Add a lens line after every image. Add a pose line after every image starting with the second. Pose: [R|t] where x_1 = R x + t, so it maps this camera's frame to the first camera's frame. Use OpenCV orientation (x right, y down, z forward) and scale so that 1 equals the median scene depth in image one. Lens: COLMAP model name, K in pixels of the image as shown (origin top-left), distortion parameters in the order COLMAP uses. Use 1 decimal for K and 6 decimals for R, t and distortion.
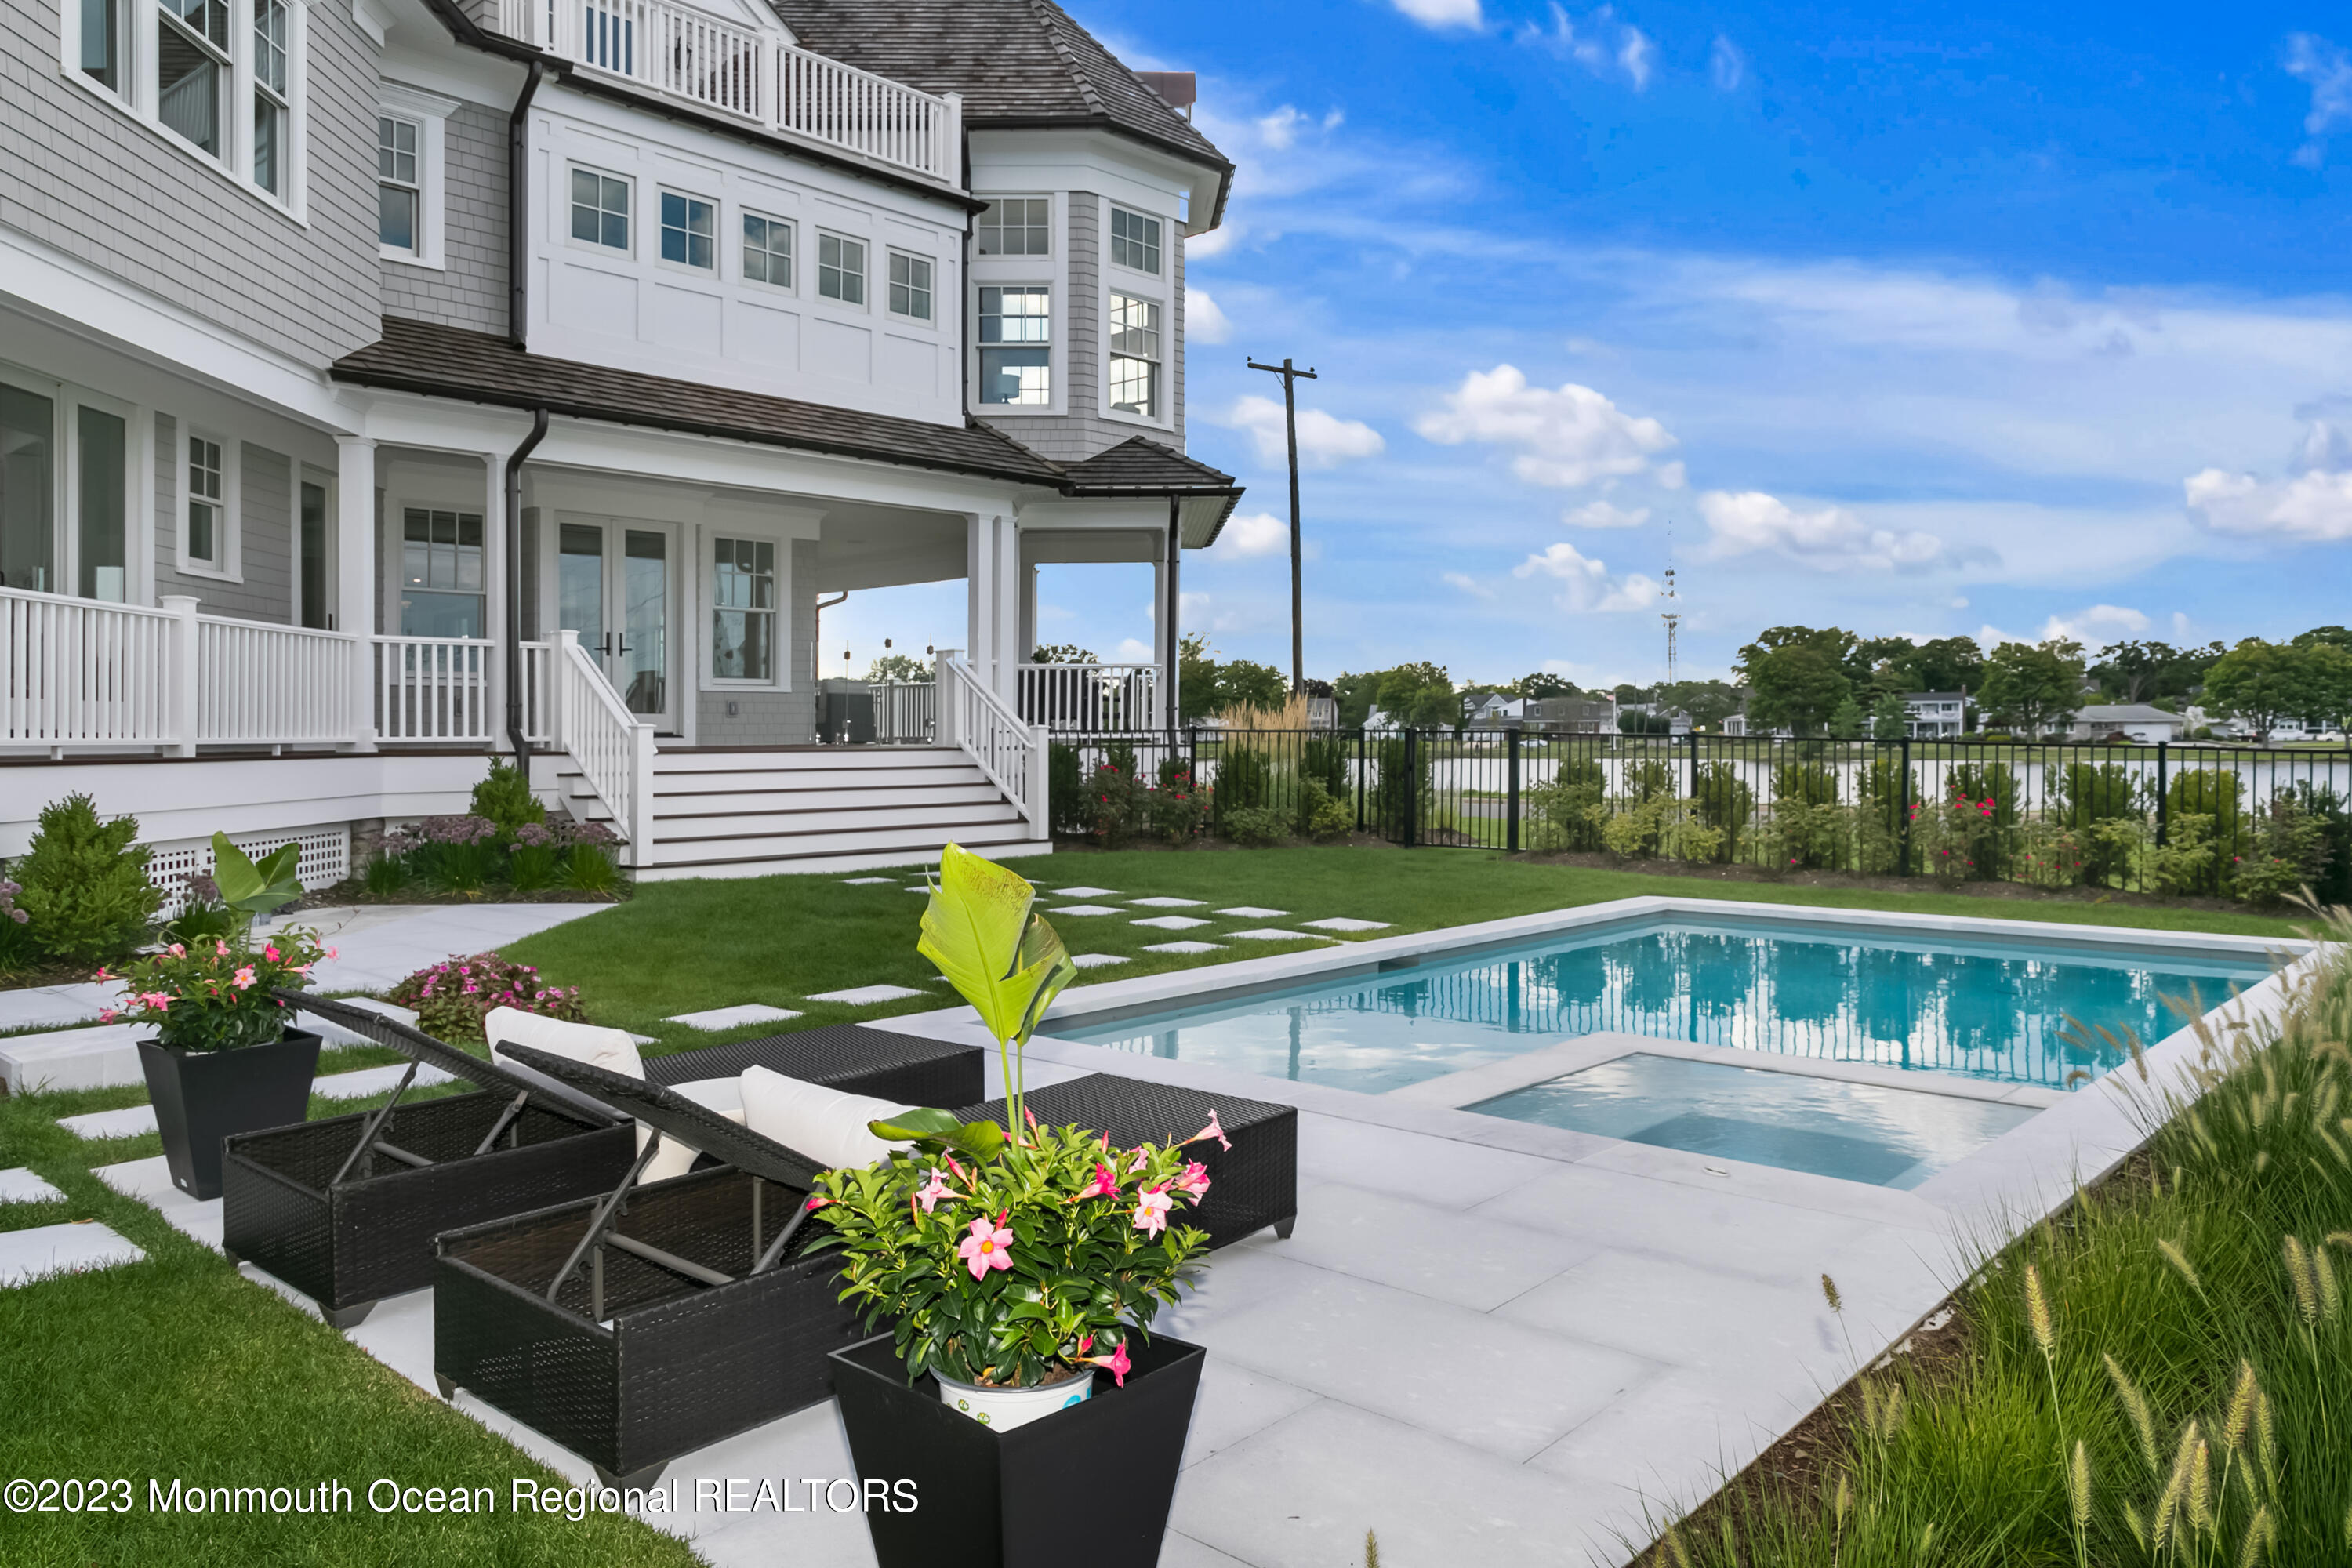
lens RADIAL K [[1616.4, 0, 1176.8], [0, 1616.4, 752.0], [0, 0, 1]] dist [0.003297, -0.000020]
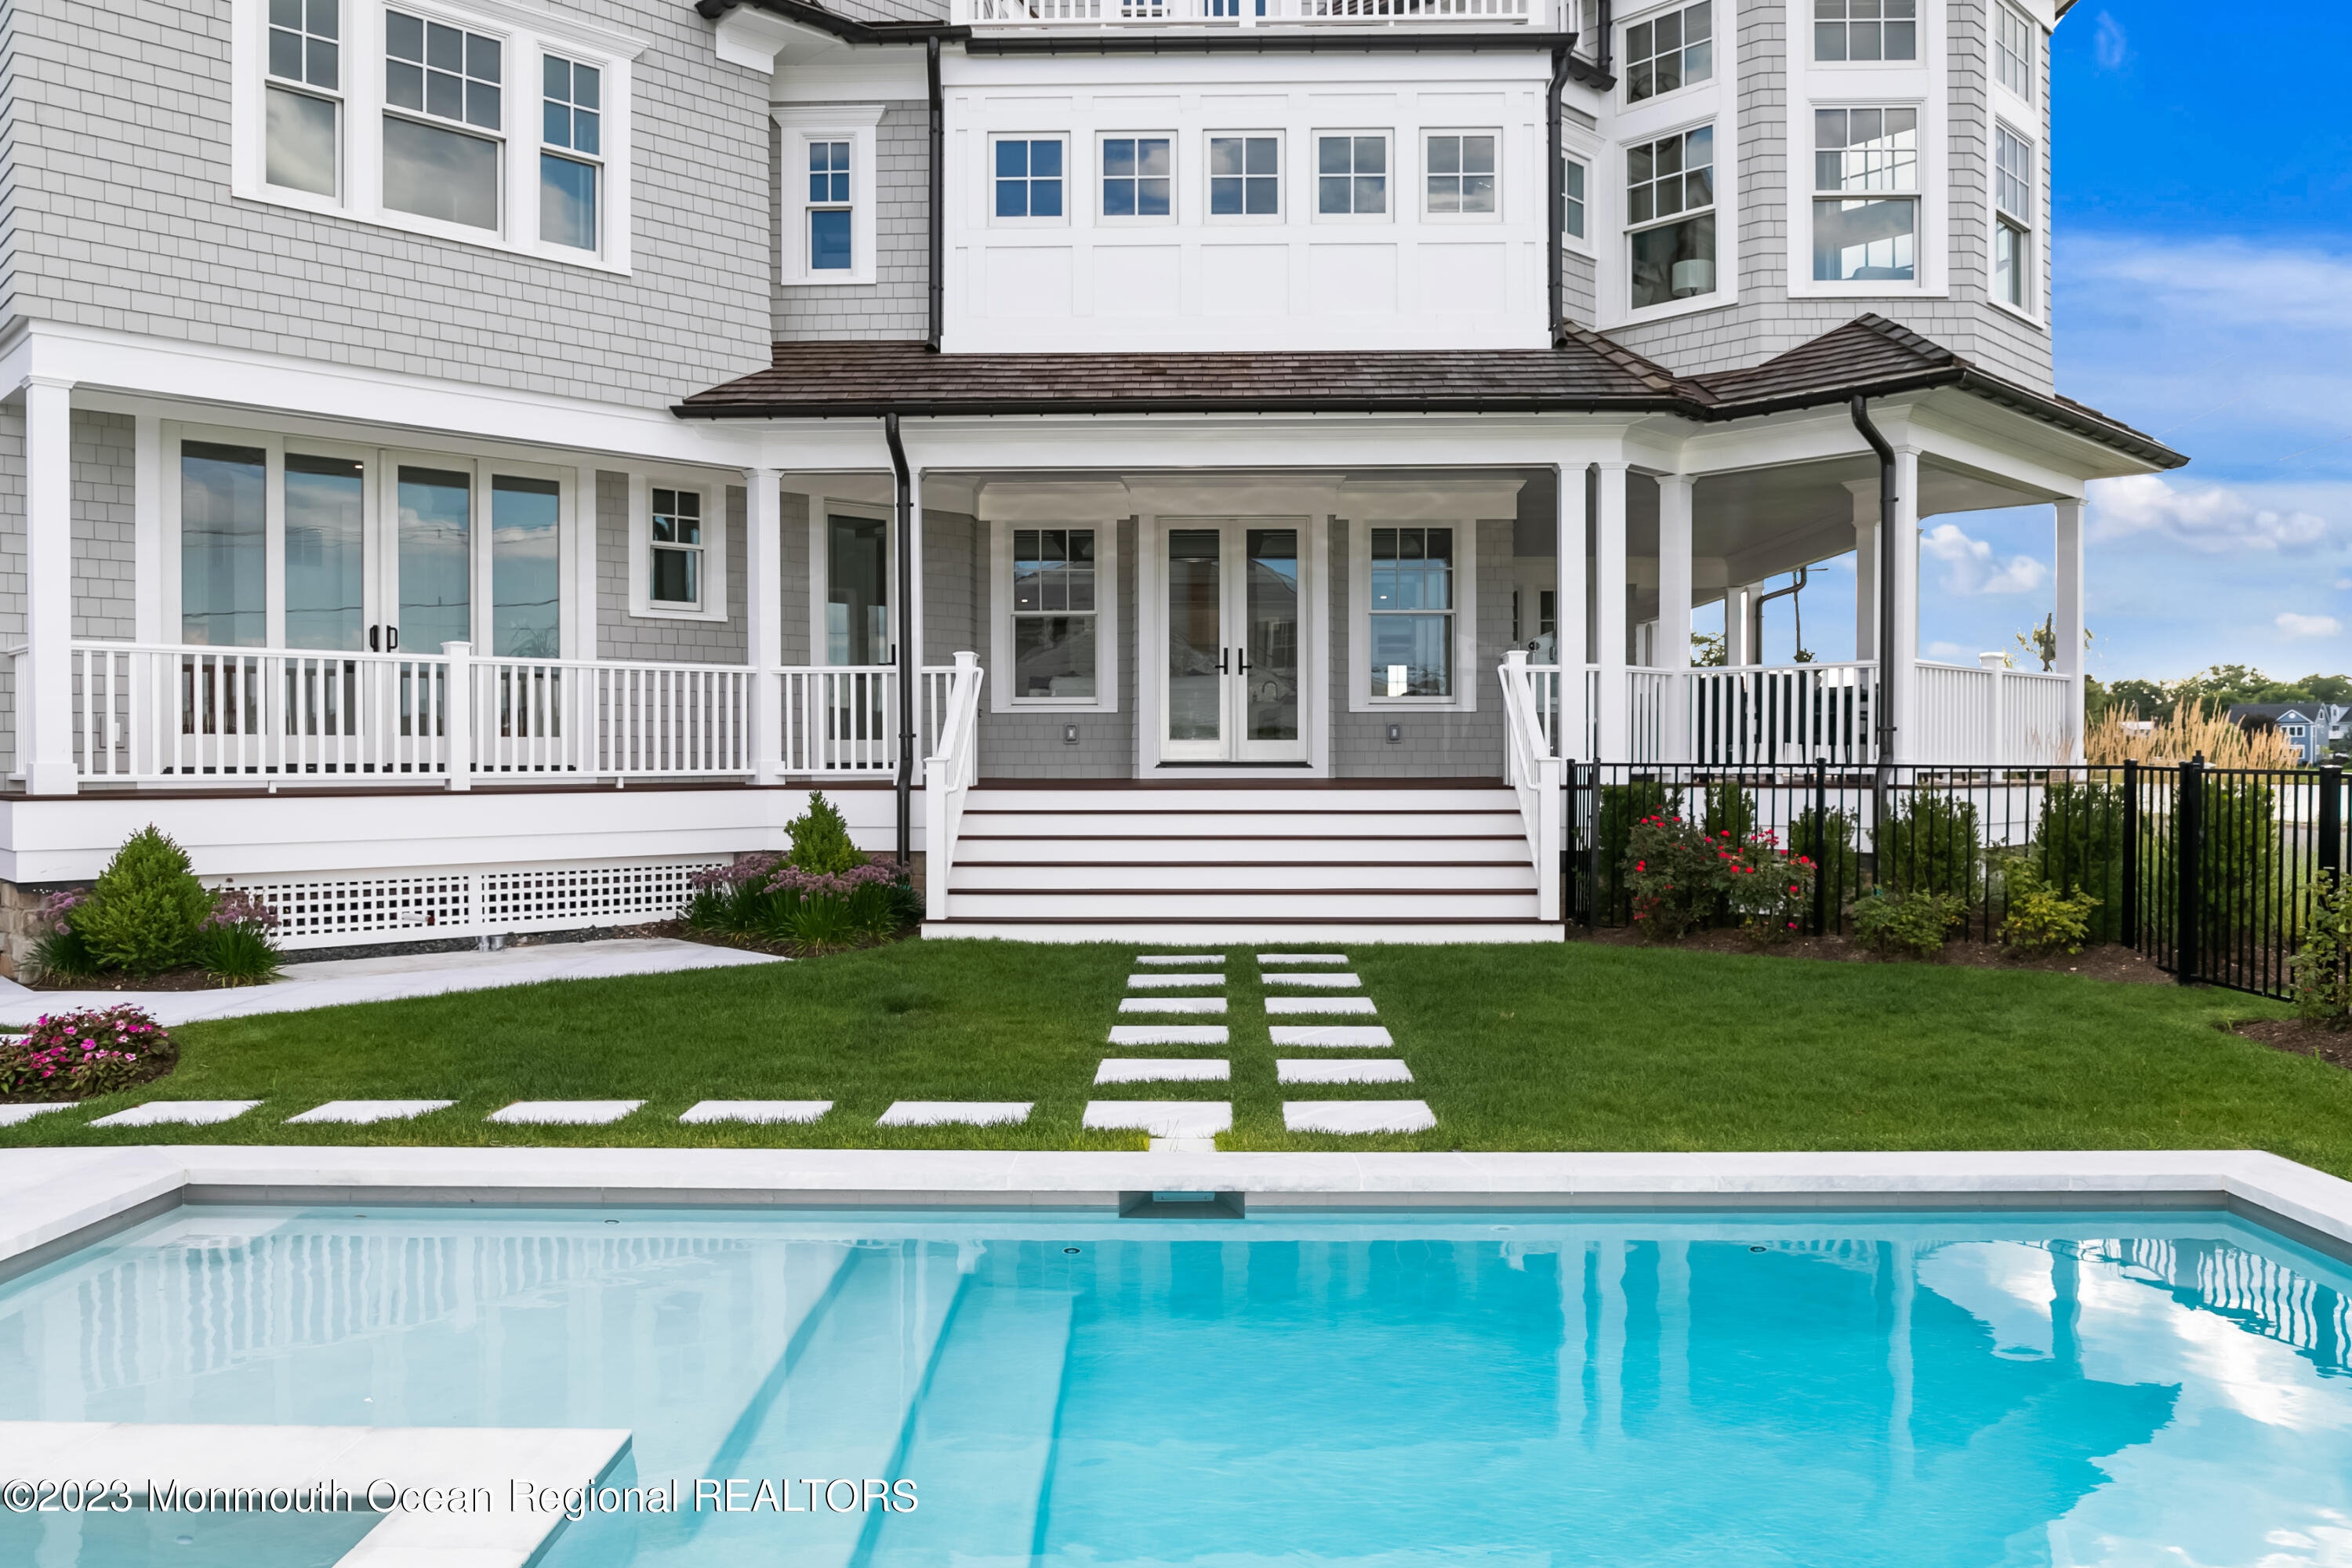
lens RADIAL K [[1681.4, 0, 1176.0], [0, 1681.4, 784.0], [0, 0, 1]] dist [-0.038189, 0.001864]
pose [[0.667917, 0.015034, -0.744084, 0.317491], [-0.008055, 0.999883, 0.012973, -0.011564], [0.744192, -0.002671, 0.667960, 0.363043]]
